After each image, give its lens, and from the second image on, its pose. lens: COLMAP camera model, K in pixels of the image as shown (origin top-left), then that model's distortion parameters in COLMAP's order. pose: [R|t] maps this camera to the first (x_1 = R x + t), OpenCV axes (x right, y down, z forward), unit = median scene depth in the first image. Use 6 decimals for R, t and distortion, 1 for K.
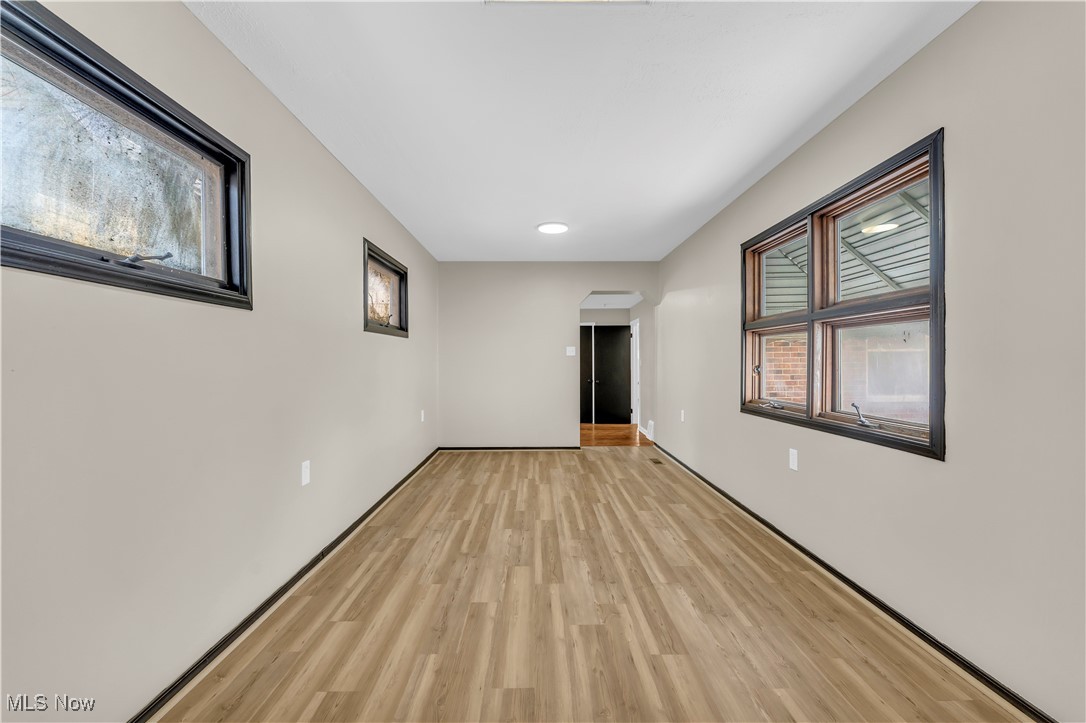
lens RADIAL K [[438.8, 0, 546.9], [0, 438.8, 363.5], [0, 0, 1]] dist [-0.000441, -0.000769]
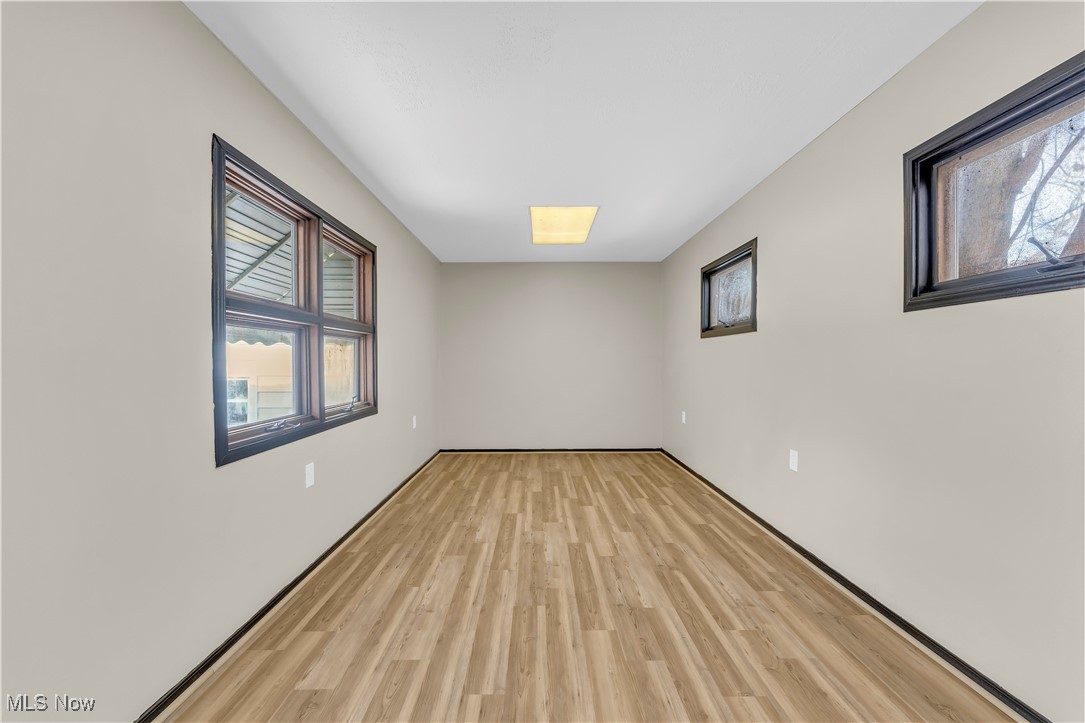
lens RADIAL K [[438.4, 0, 533.8], [0, 438.4, 361.6], [0, 0, 1]] dist [-0.000441, -0.000769]
pose [[-0.999409, 0.004081, 0.034130, 0.077906], [0.004337, 0.999963, 0.007428, -0.018265], [-0.034098, 0.007571, -0.999390, 1.952527]]
